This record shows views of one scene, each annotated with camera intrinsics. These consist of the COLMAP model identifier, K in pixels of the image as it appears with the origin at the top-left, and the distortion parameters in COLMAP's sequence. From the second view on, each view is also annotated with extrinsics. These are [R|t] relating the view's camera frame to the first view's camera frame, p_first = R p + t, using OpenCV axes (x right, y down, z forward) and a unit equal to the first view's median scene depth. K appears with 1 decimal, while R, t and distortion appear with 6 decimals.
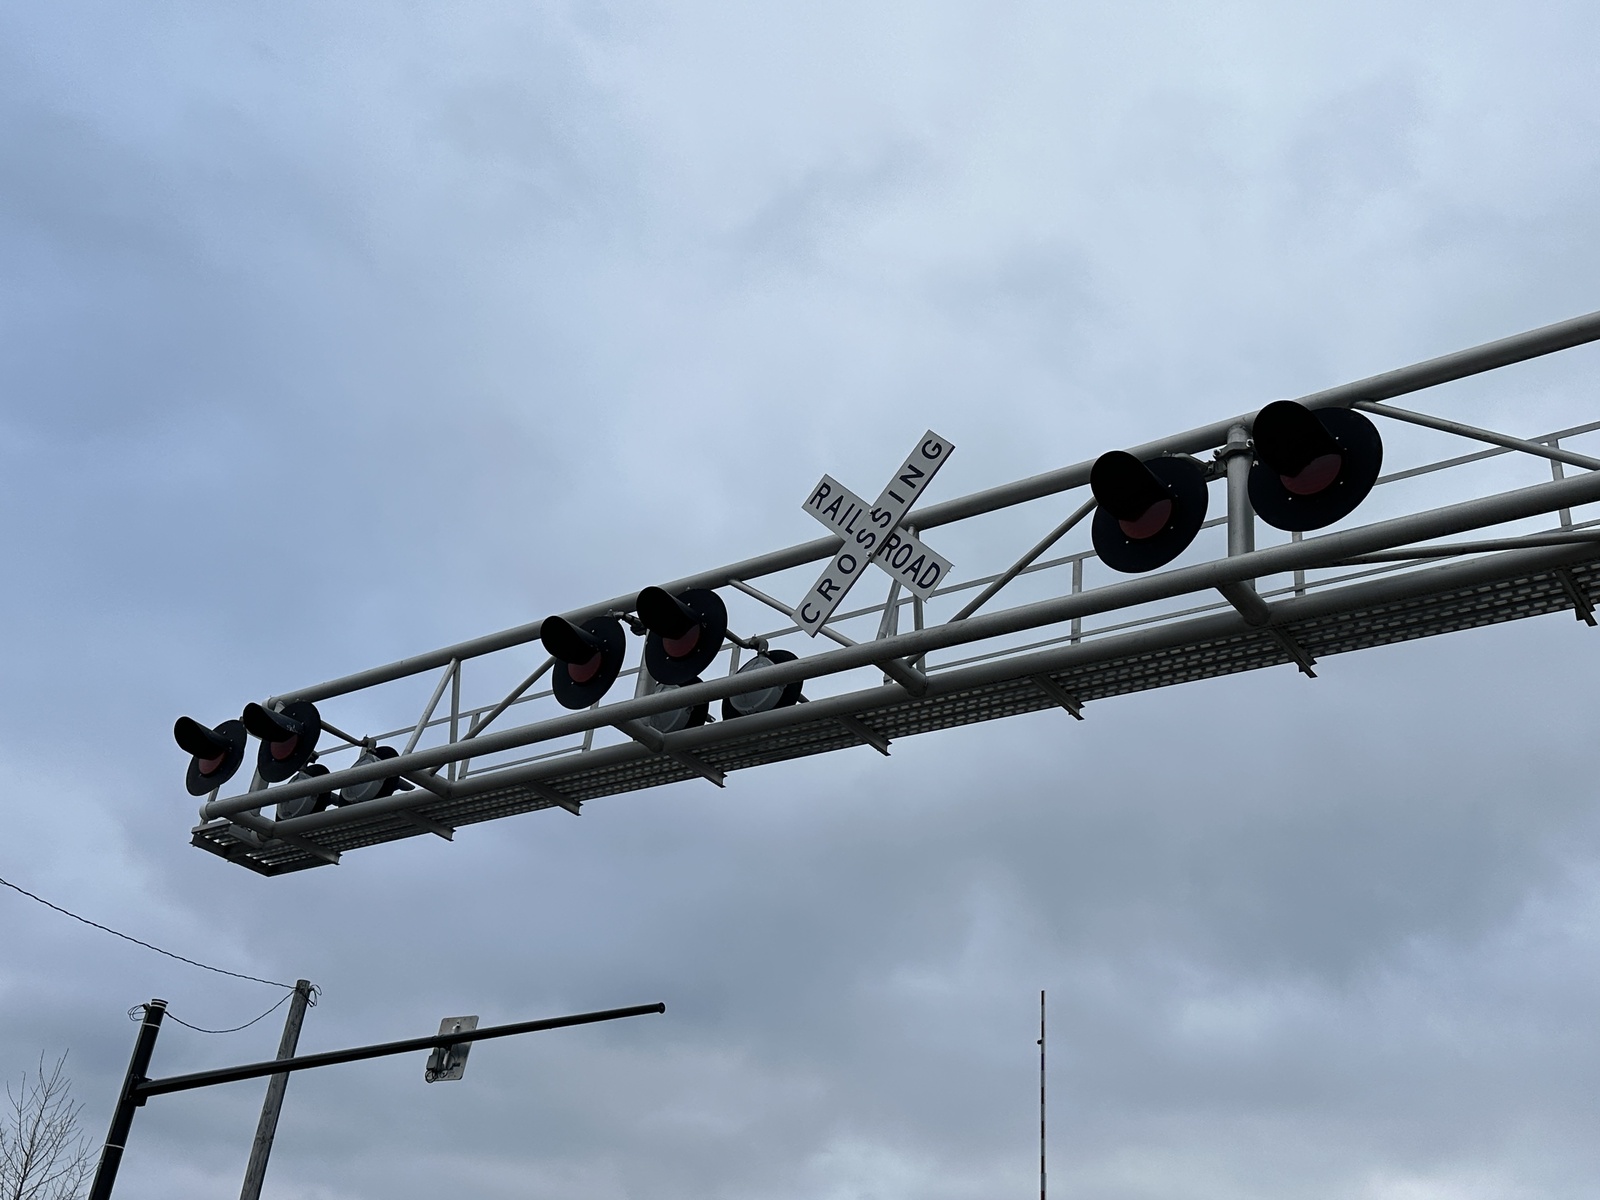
lens RADIAL K [[1607.5, 0, 795.4], [0, 1607.5, 595.4], [0, 0, 1]] dist [0.063017, 0.000000]
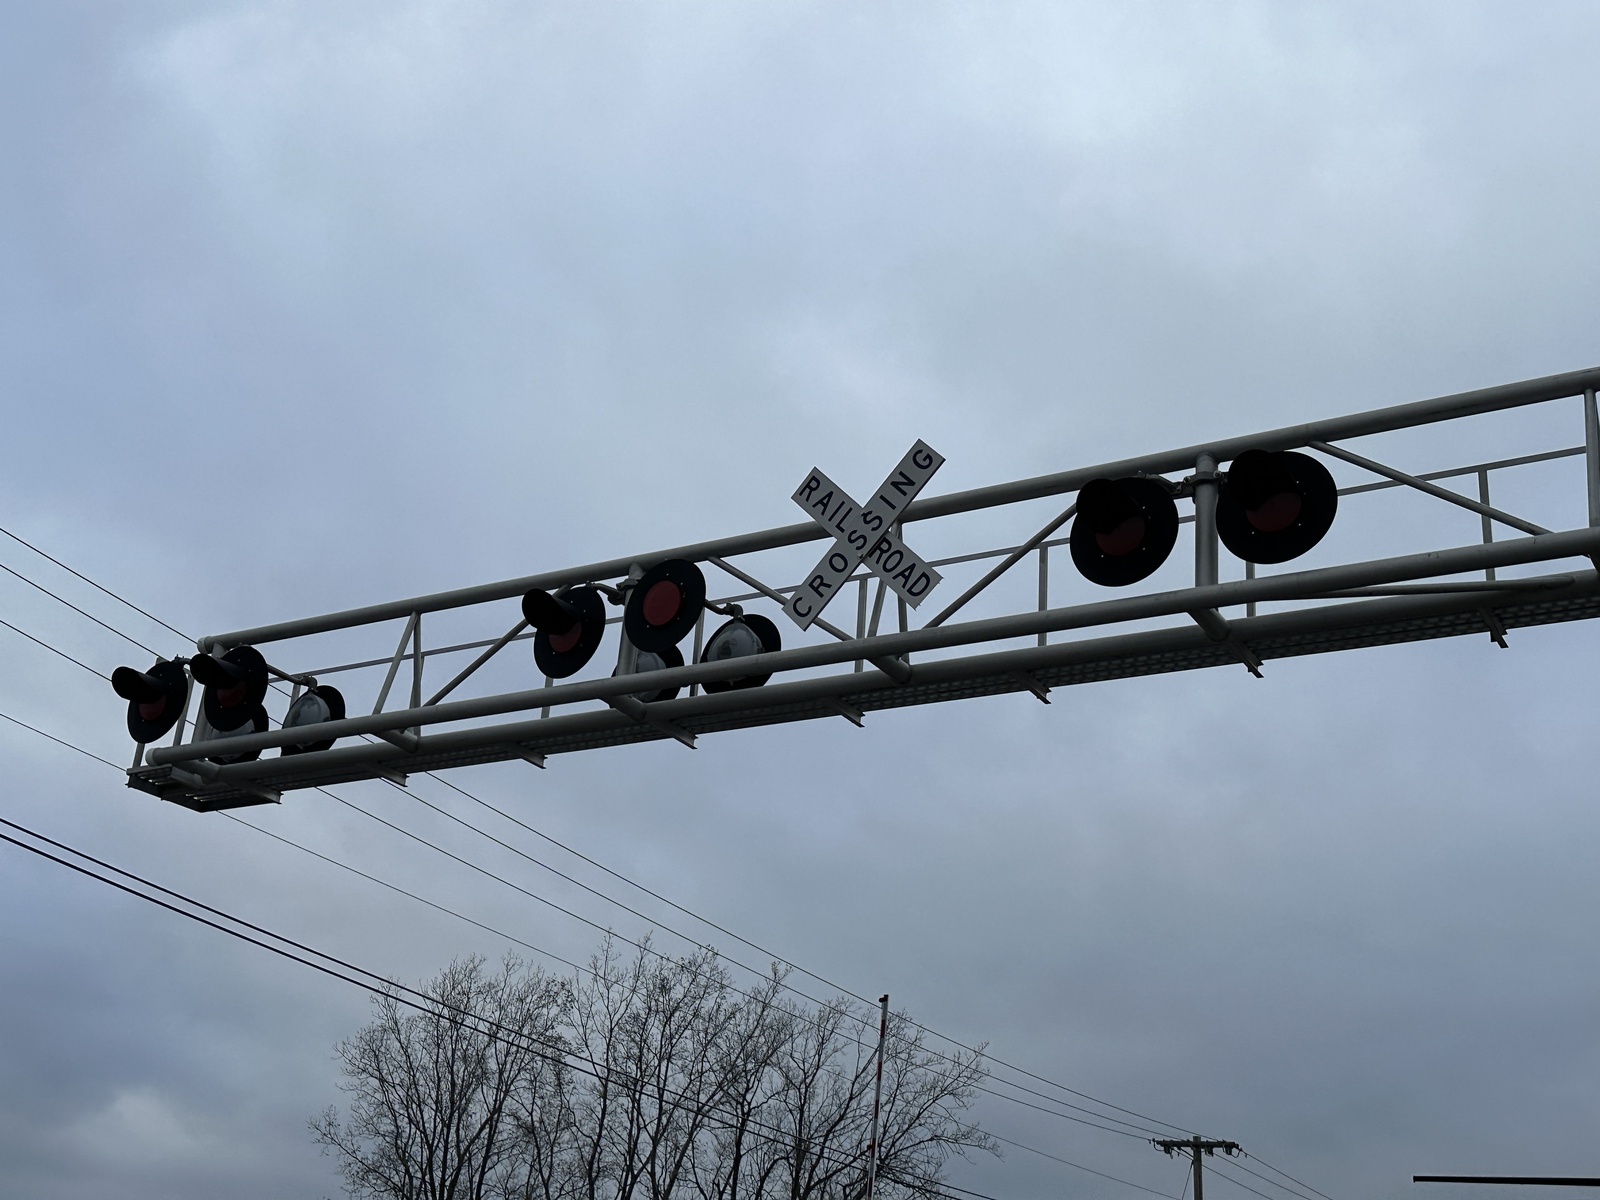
lens RADIAL K [[1860.0, 0, 762.3], [0, 1860.0, 550.8], [0, 0, 1]] dist [0.114363, 0.000000]
pose [[0.995100, 0.013685, 0.097926, -0.122800], [-0.022097, 0.996107, 0.085341, -0.115524], [-0.096377, -0.087087, 0.991528, -0.198008]]
